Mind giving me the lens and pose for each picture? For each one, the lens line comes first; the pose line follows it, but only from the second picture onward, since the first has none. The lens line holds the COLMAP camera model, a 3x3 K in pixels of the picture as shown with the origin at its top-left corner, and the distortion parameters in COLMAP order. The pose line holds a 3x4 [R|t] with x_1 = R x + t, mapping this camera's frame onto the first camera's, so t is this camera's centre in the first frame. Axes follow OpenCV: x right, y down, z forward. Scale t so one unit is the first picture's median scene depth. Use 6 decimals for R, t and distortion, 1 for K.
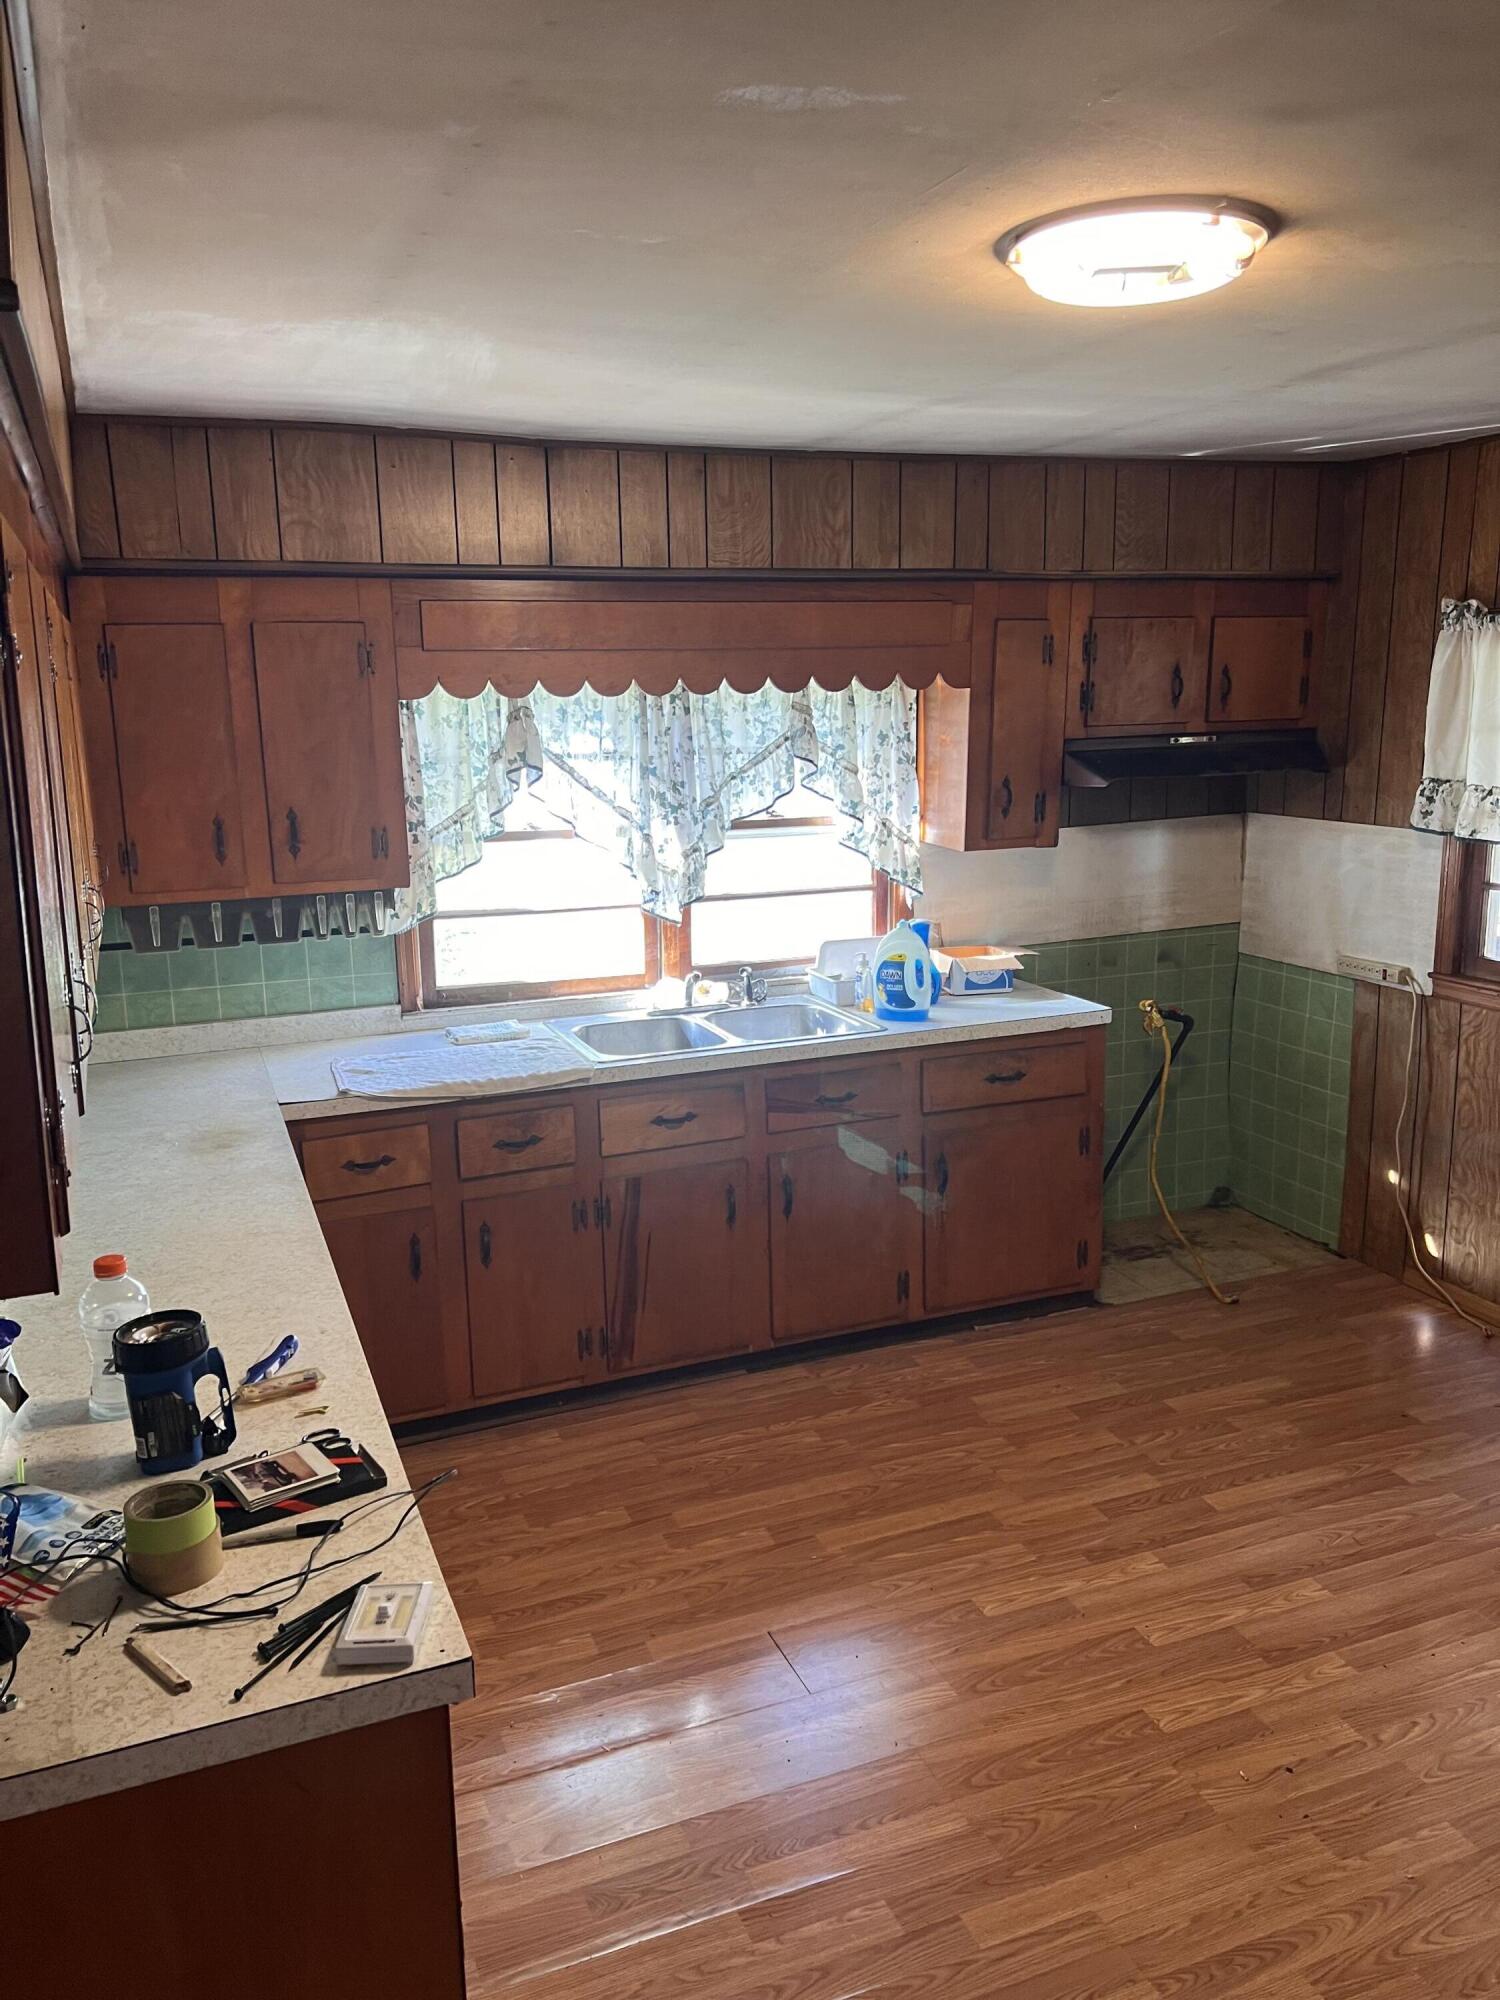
lens RADIAL K [[1490.0, 0, 750.0], [0, 1490.0, 1000.0], [0, 0, 1]] dist [0.148343, -0.240047]
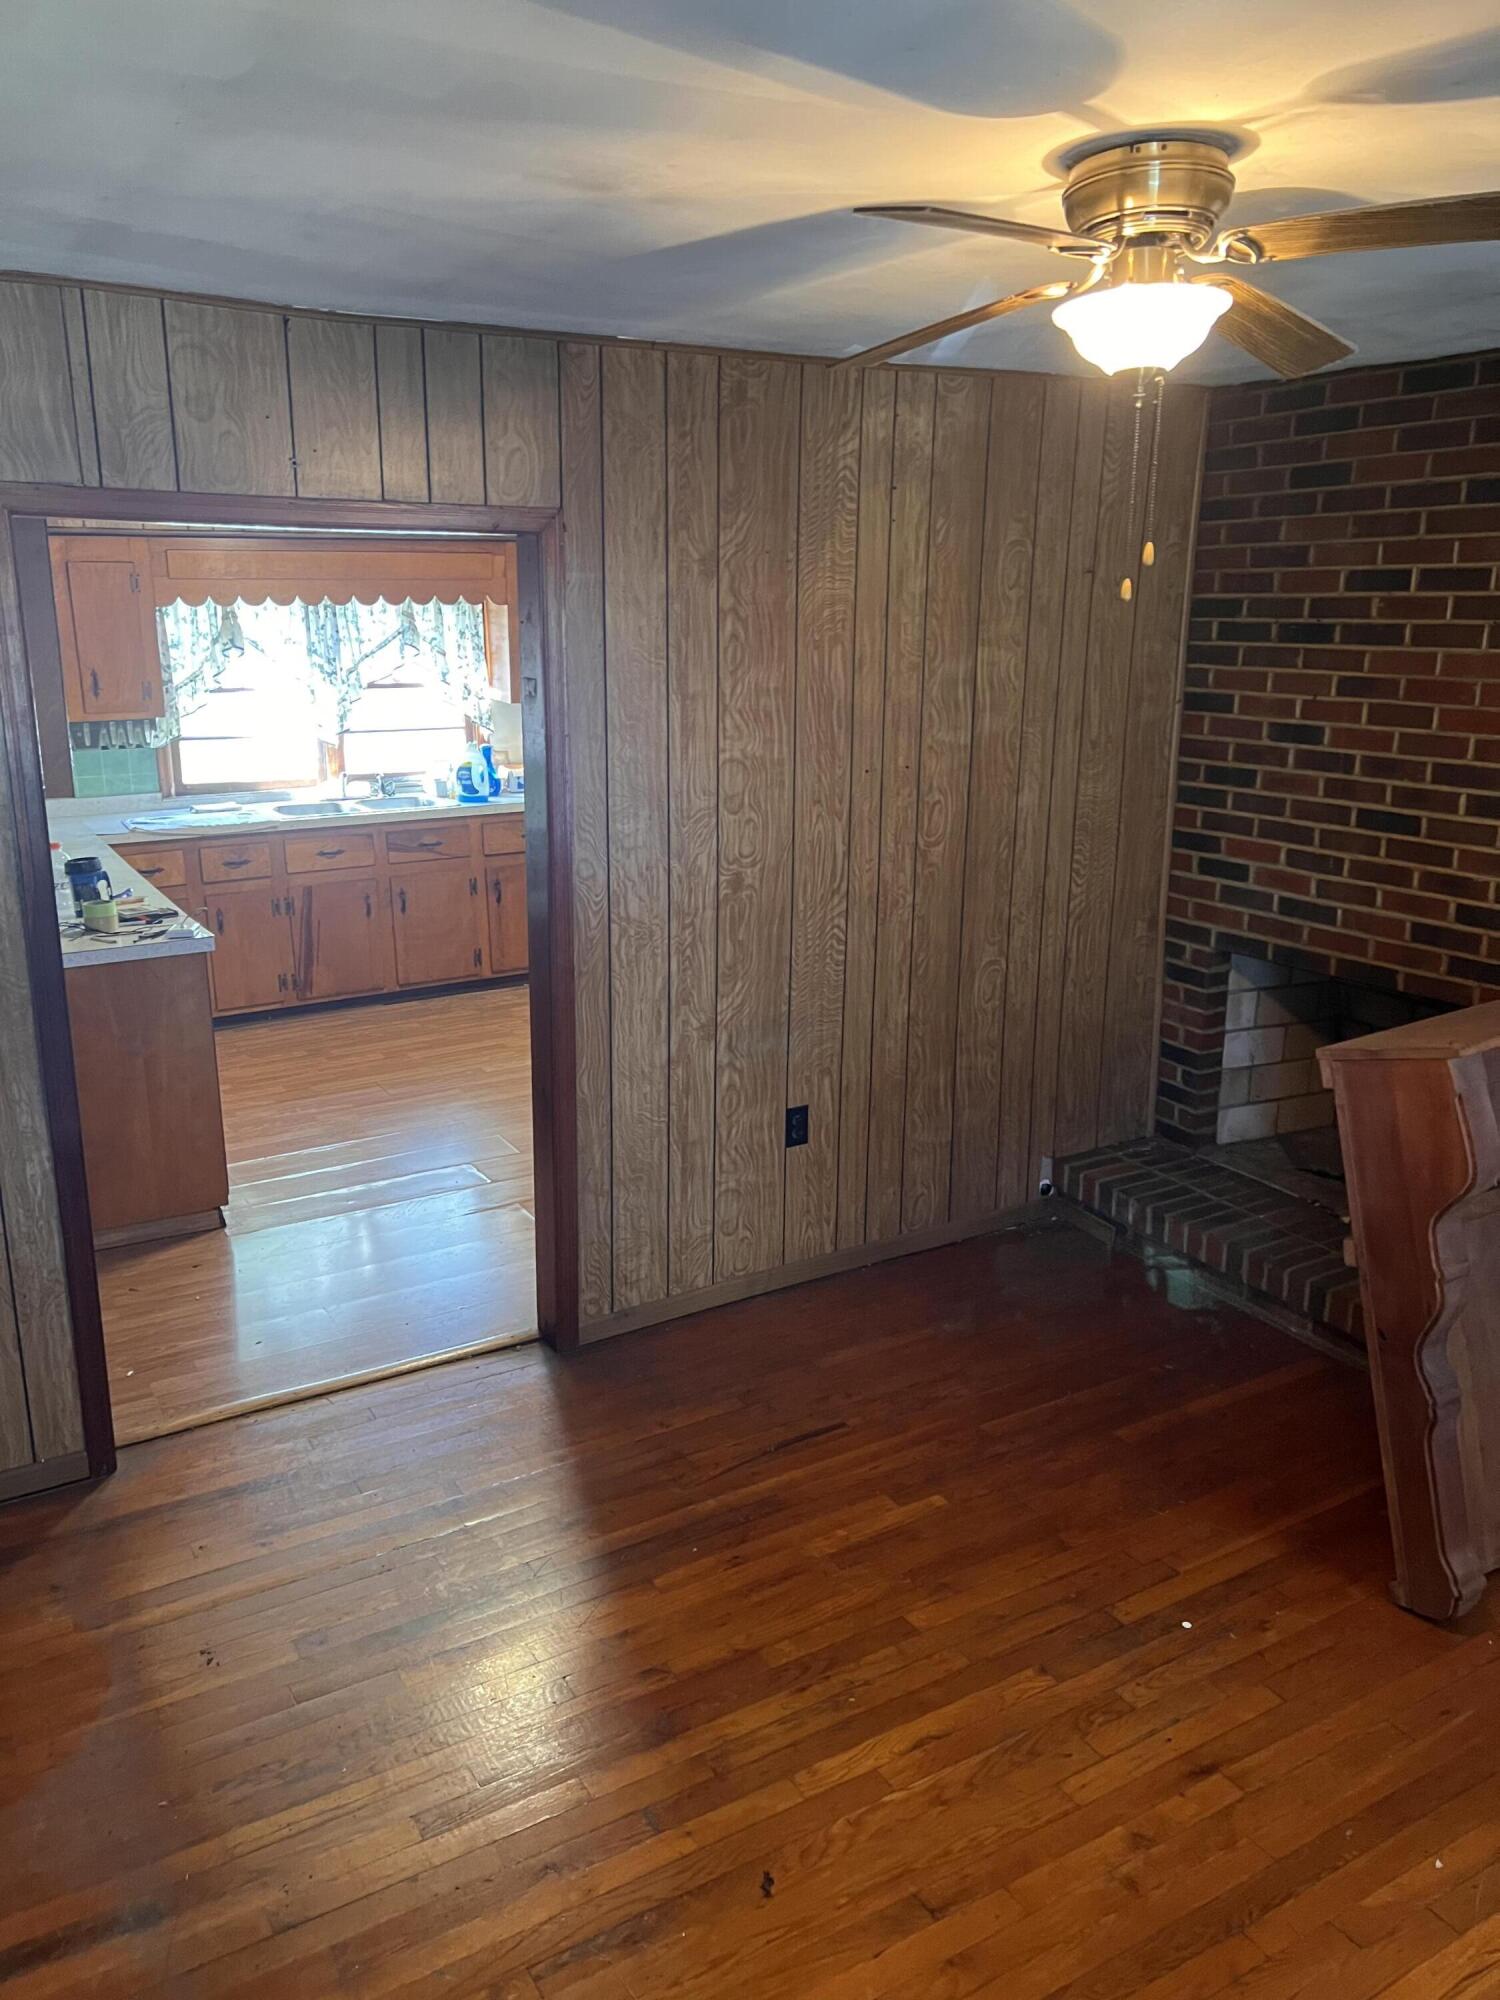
lens RADIAL K [[1489.2, 0, 752.8], [0, 1489.2, 1004.3], [0, 0, 1]] dist [0.061045, -0.137850]
pose [[0.986564, -0.027285, 0.161084, 0.141864], [0.017193, 0.997820, 0.063716, 0.145959], [-0.162471, -0.060091, 0.984882, -0.769019]]
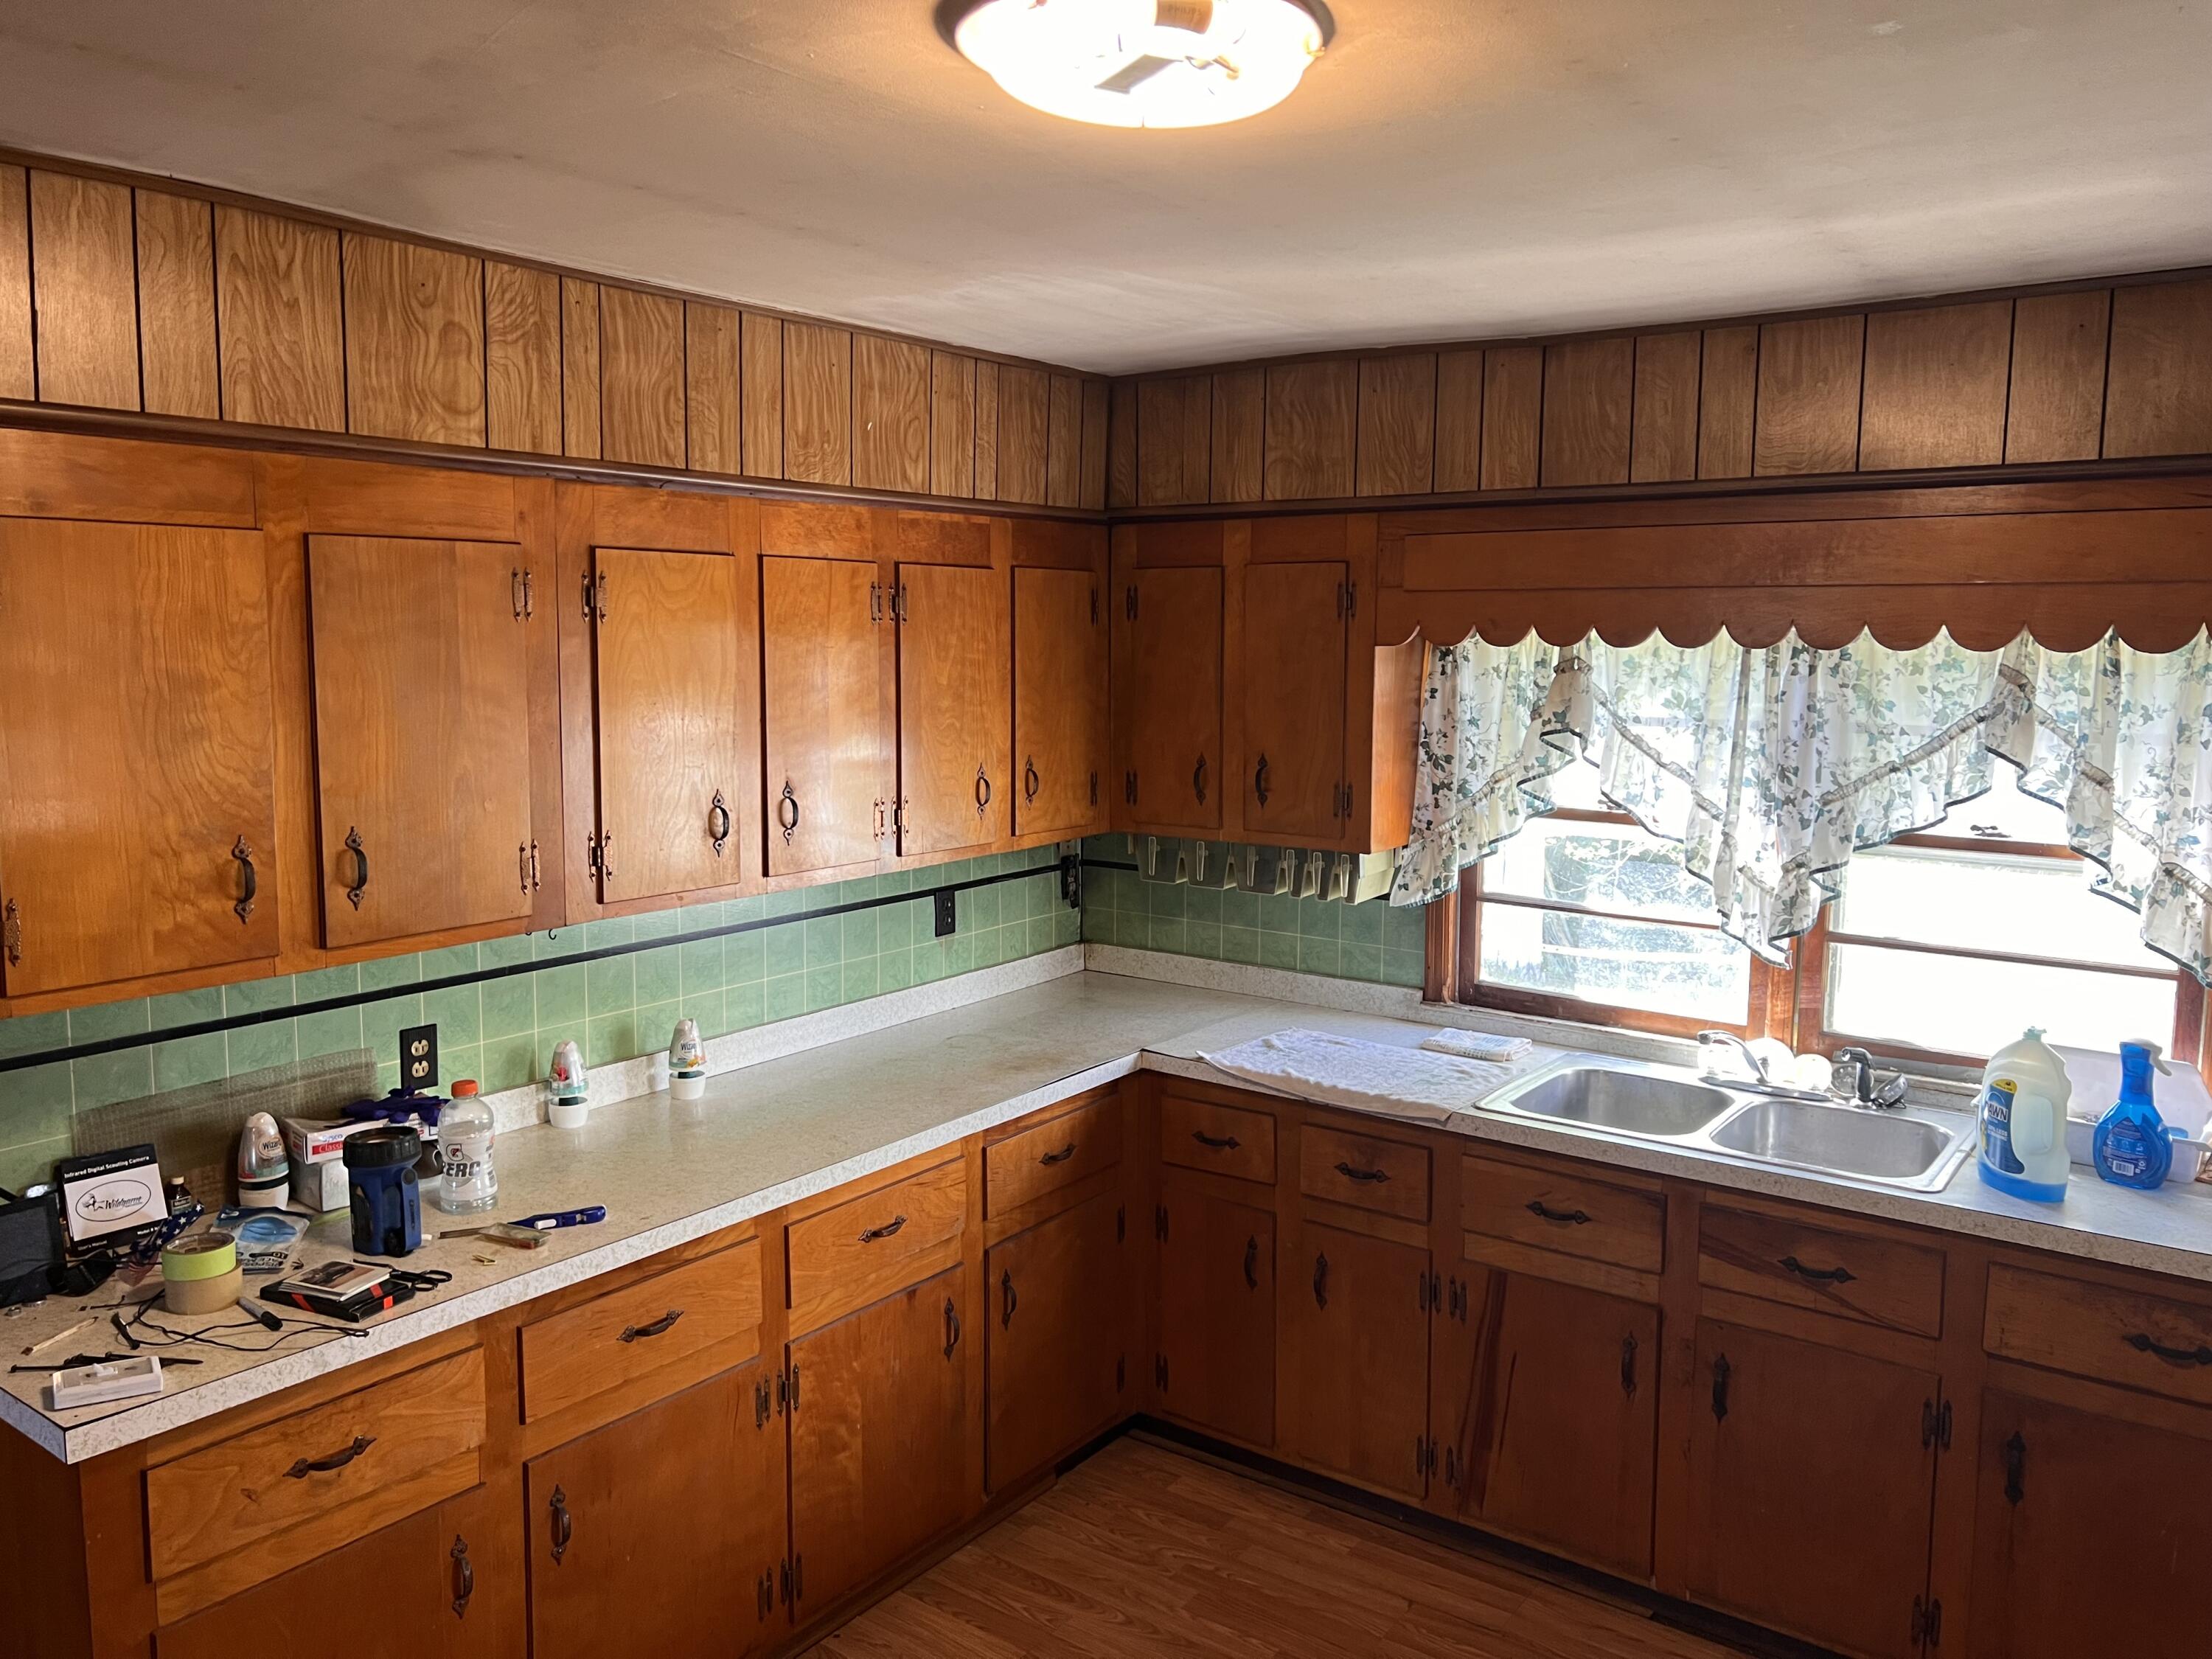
lens RADIAL K [[1695.4, 0, 1103.1], [0, 1695.4, 816.7], [0, 0, 1]] dist [0.078430, -0.063103]
pose [[0.531142, 0.121411, -0.838539, 0.489843], [-0.188363, 0.981834, 0.022847, -0.084818], [0.826080, 0.145814, 0.544362, 0.309073]]
